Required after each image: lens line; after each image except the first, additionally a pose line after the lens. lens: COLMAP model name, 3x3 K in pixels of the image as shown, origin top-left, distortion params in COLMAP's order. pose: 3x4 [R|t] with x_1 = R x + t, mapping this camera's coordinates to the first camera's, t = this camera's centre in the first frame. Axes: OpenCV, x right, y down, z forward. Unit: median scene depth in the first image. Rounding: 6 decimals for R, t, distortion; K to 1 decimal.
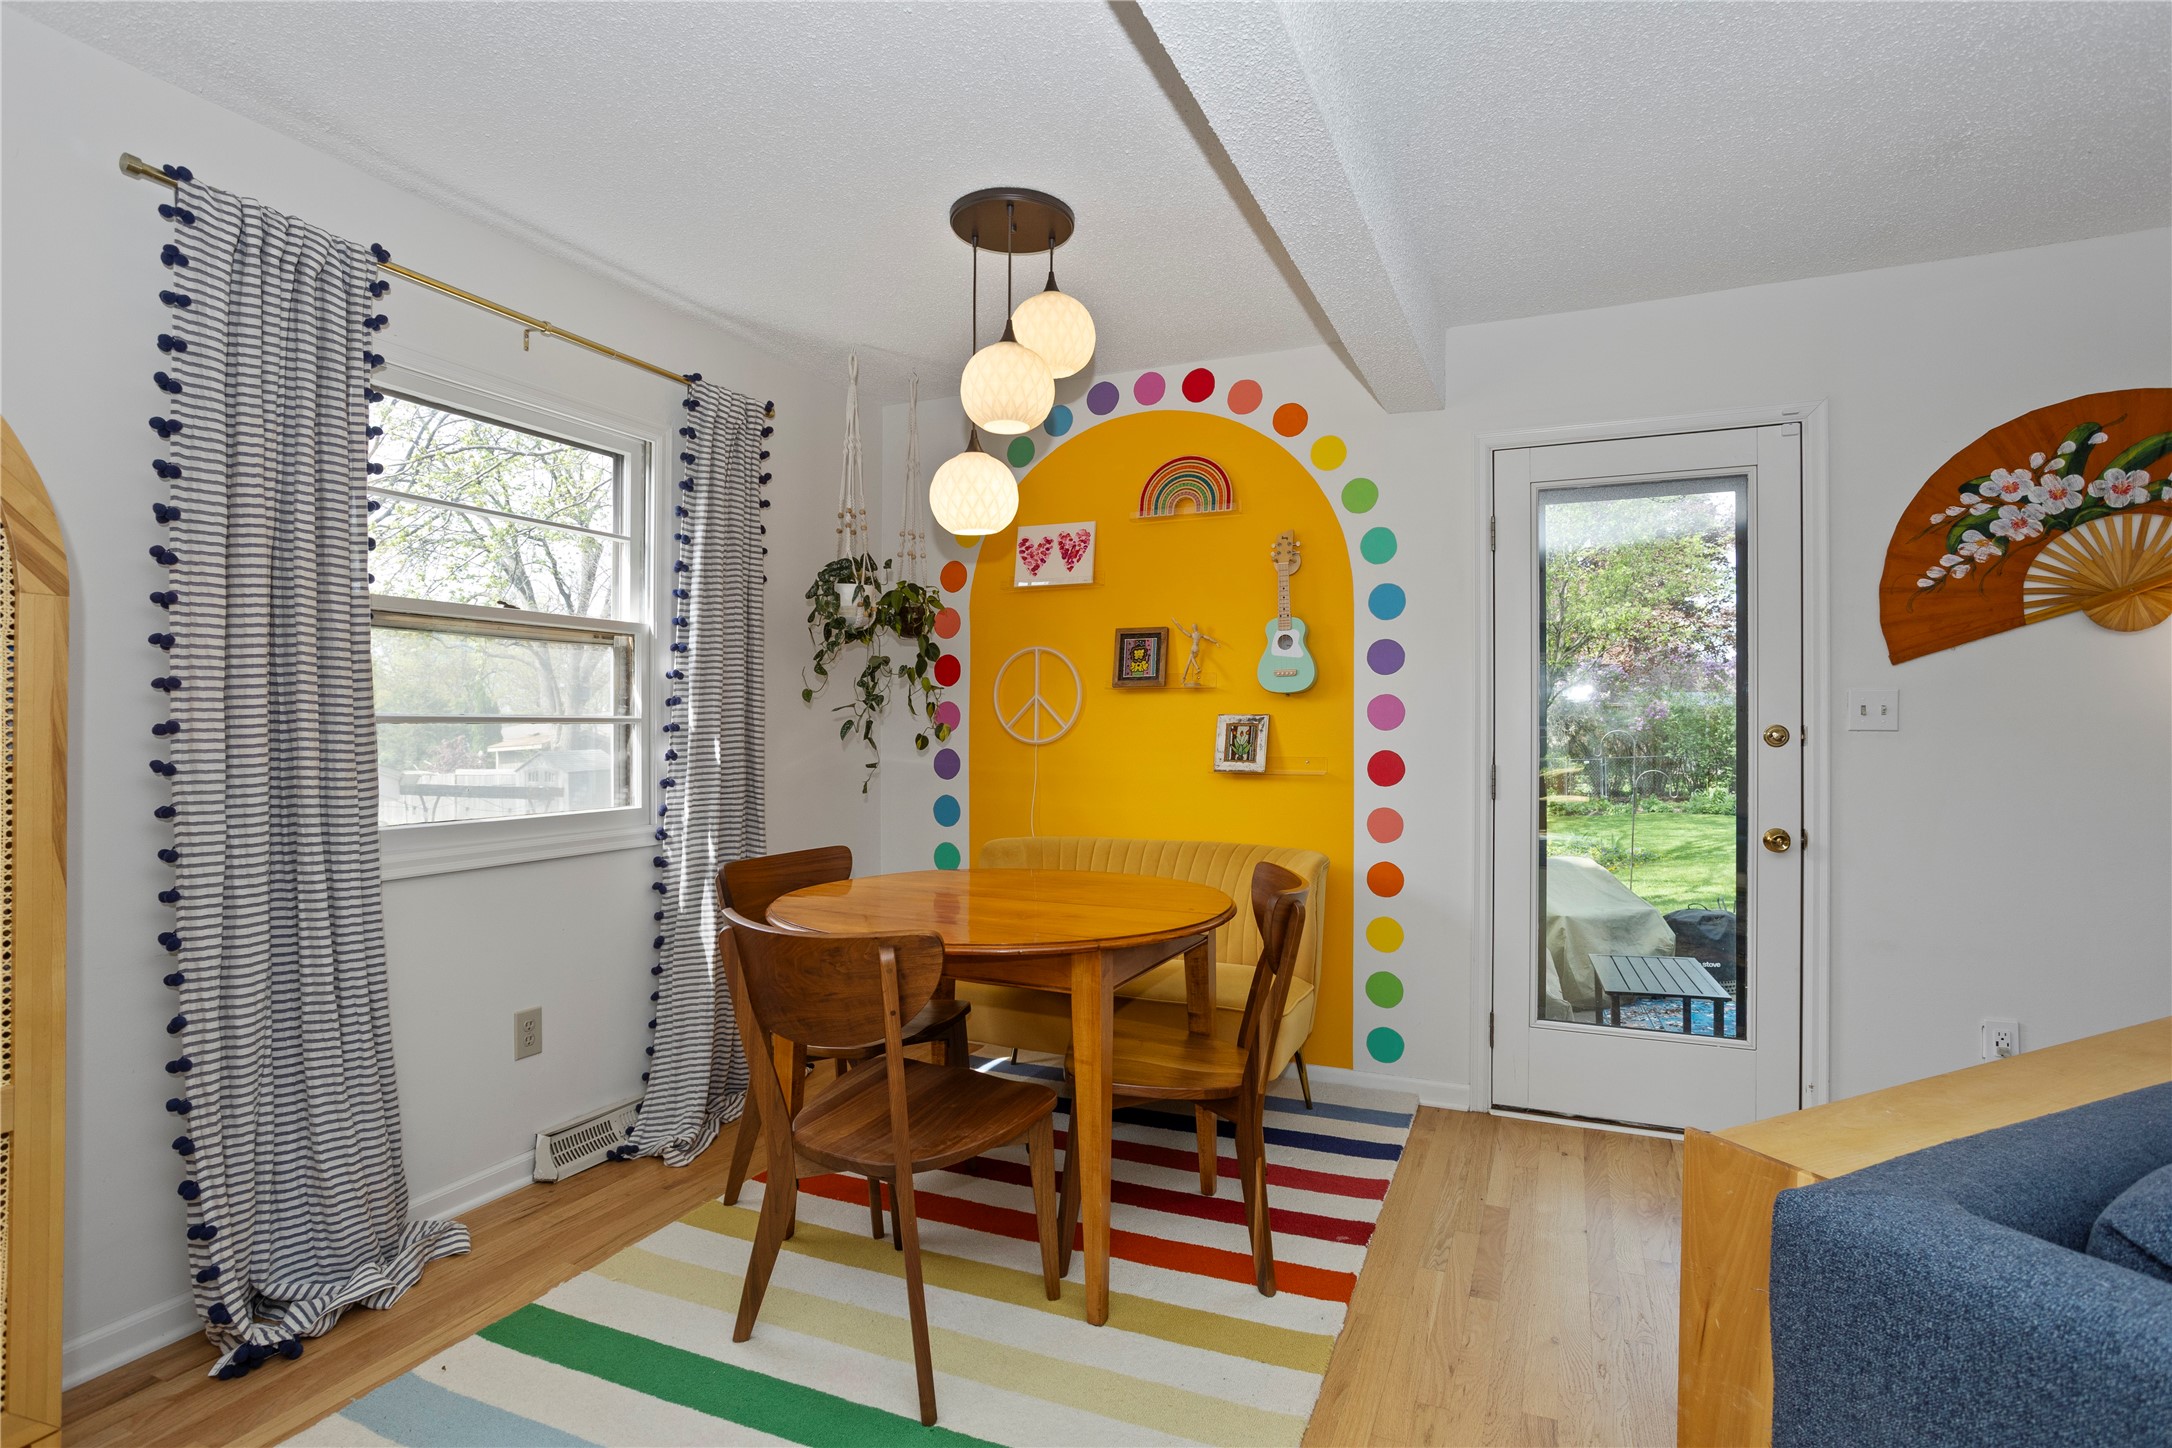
lens RADIAL K [[1060.0, 0, 1090.7], [0, 1060.0, 713.9], [0, 0, 1]] dist [-0.017655, 0.000337]
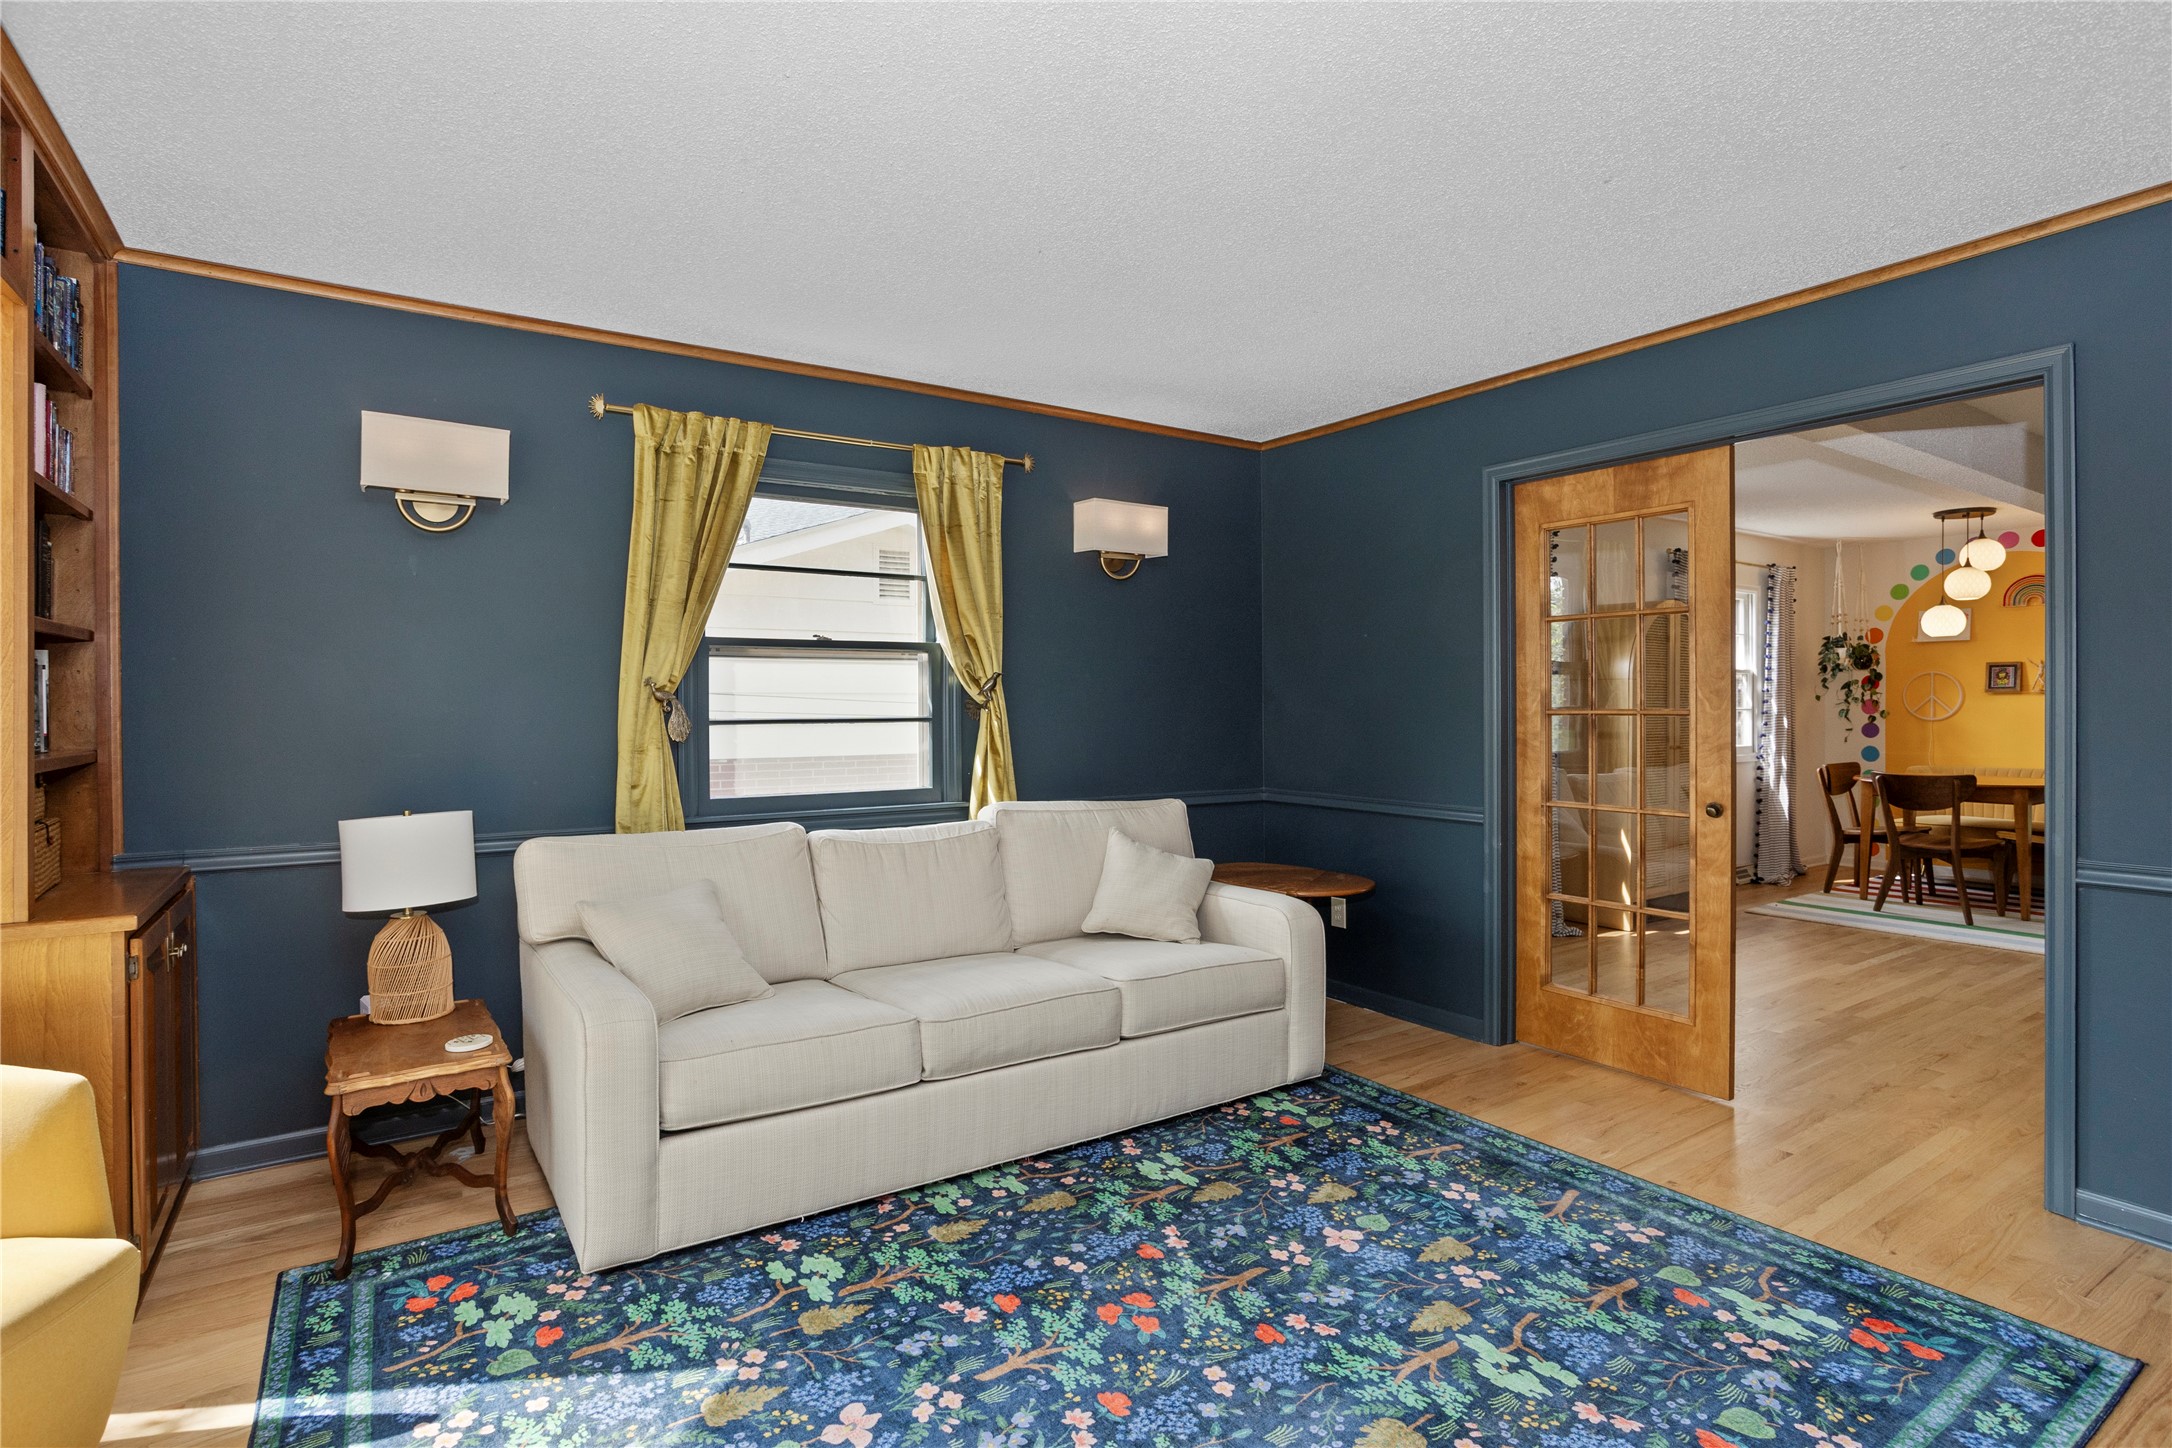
lens RADIAL K [[1060.0, 0, 1090.7], [0, 1060.0, 713.9], [0, 0, 1]] dist [-0.017655, 0.000337]
pose [[0.844925, 0.000608, -0.534885, -0.413085], [0.008199, 0.999867, 0.014087, -0.030055], [0.534822, -0.016288, 0.844807, -1.861443]]
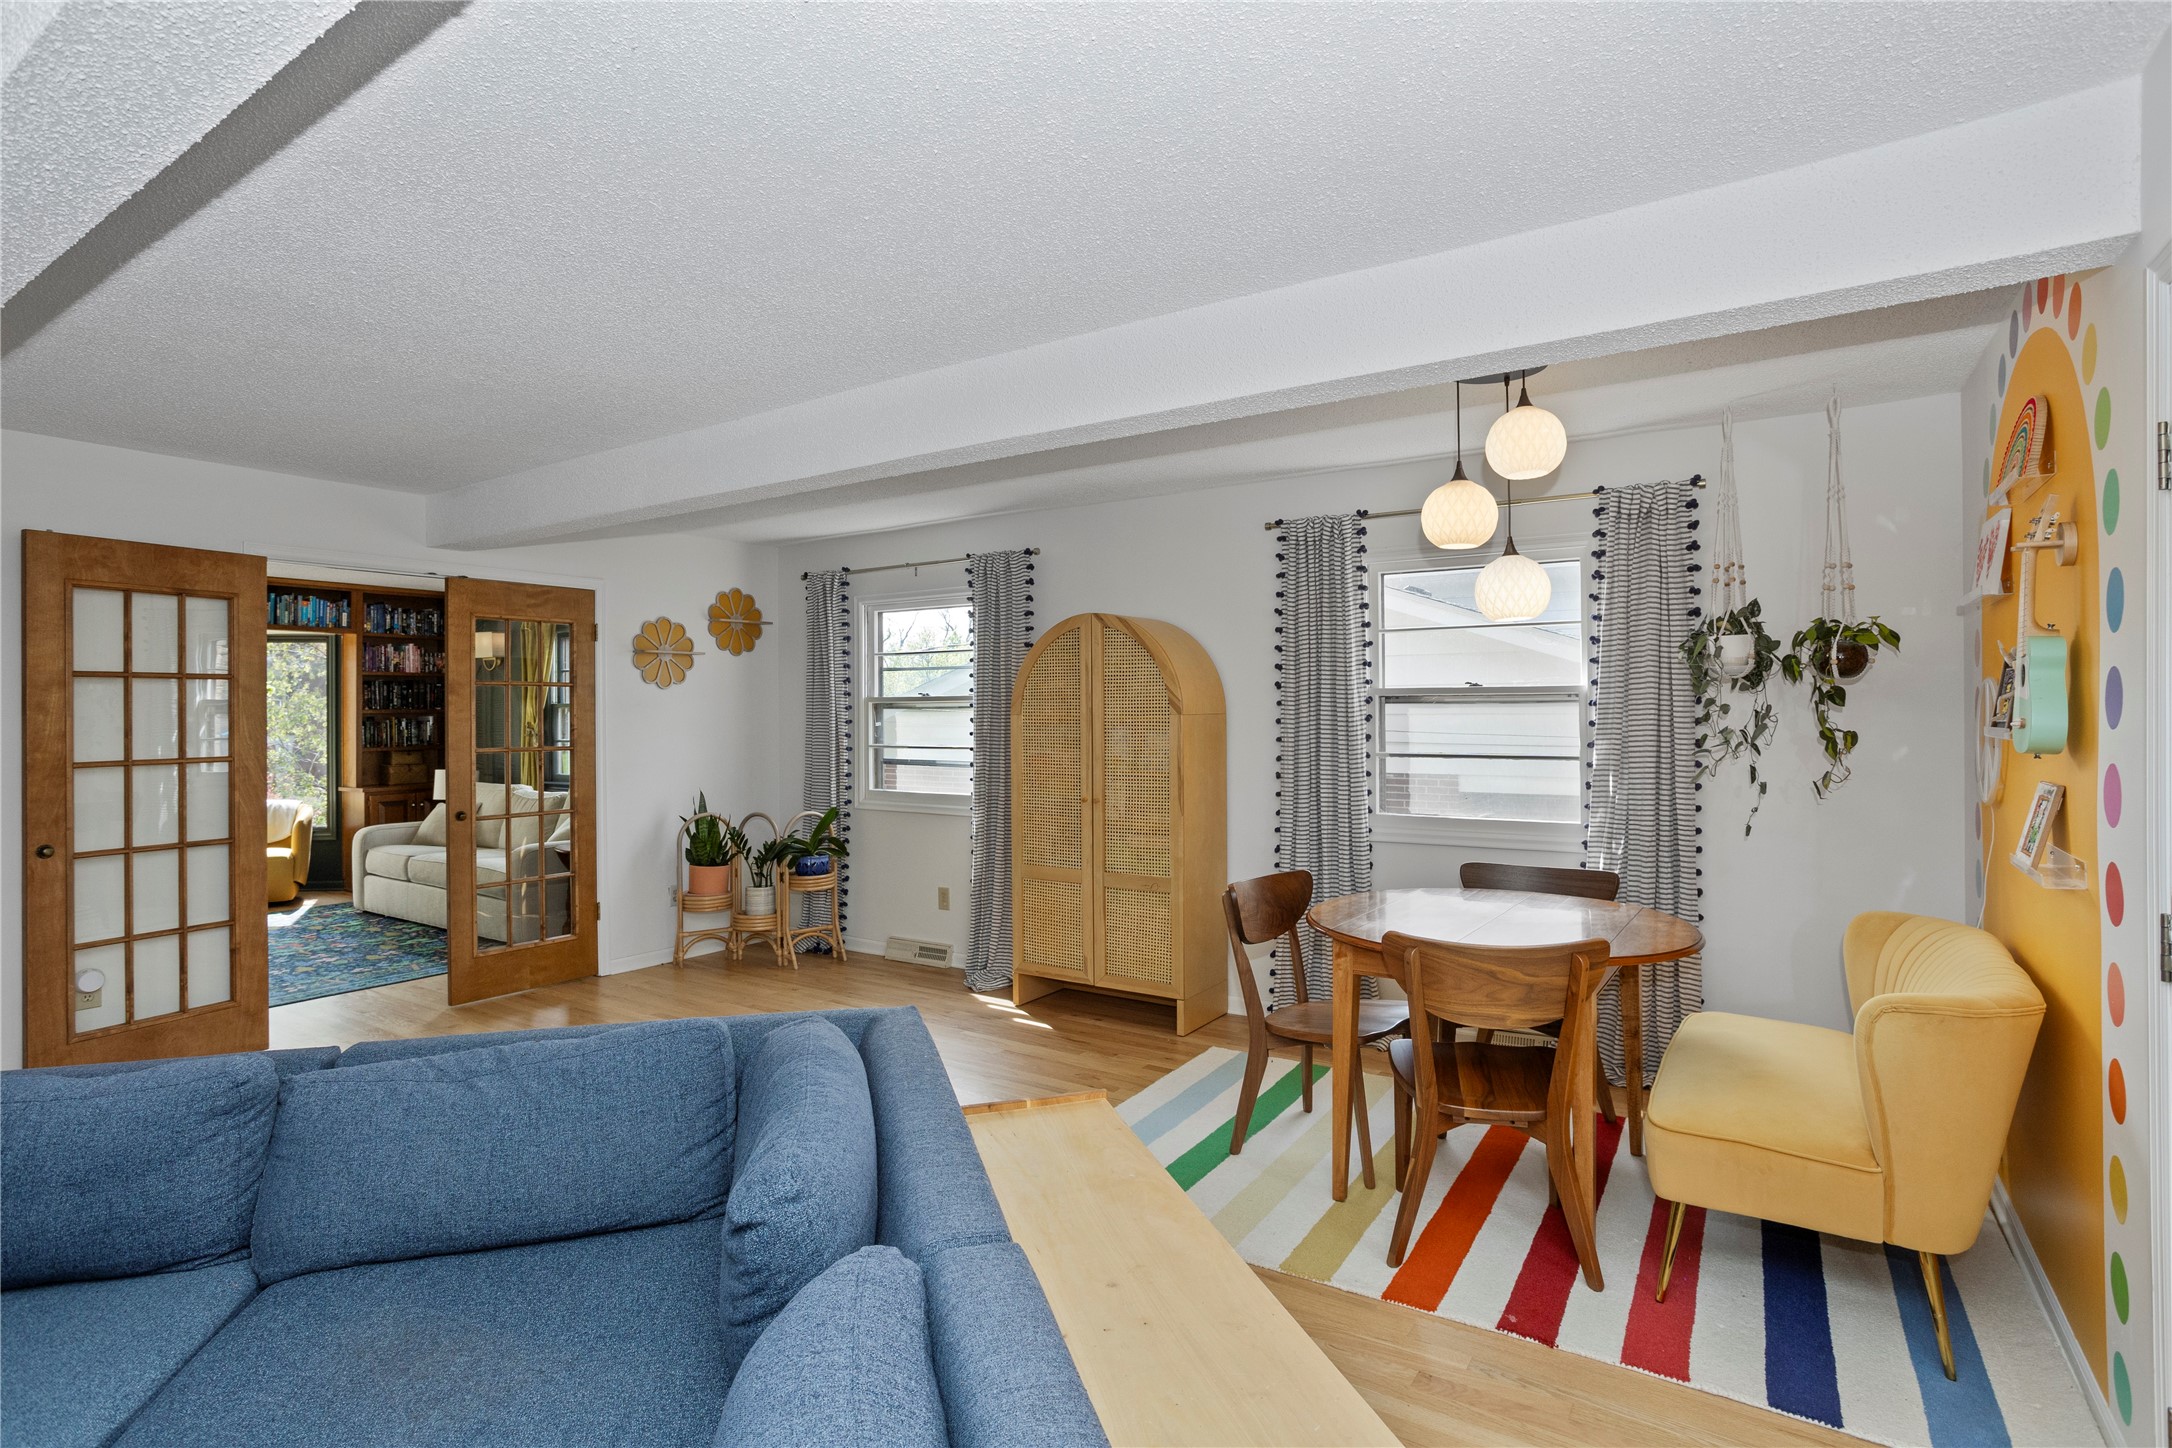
lens RADIAL K [[1060.0, 0, 1090.7], [0, 1060.0, 713.9], [0, 0, 1]] dist [-0.017655, 0.000337]
pose [[-0.155202, 0.008180, -0.987849, 0.932255], [0.012577, 0.999901, 0.006303, -0.062070], [0.987803, -0.011446, -0.155290, 0.562994]]
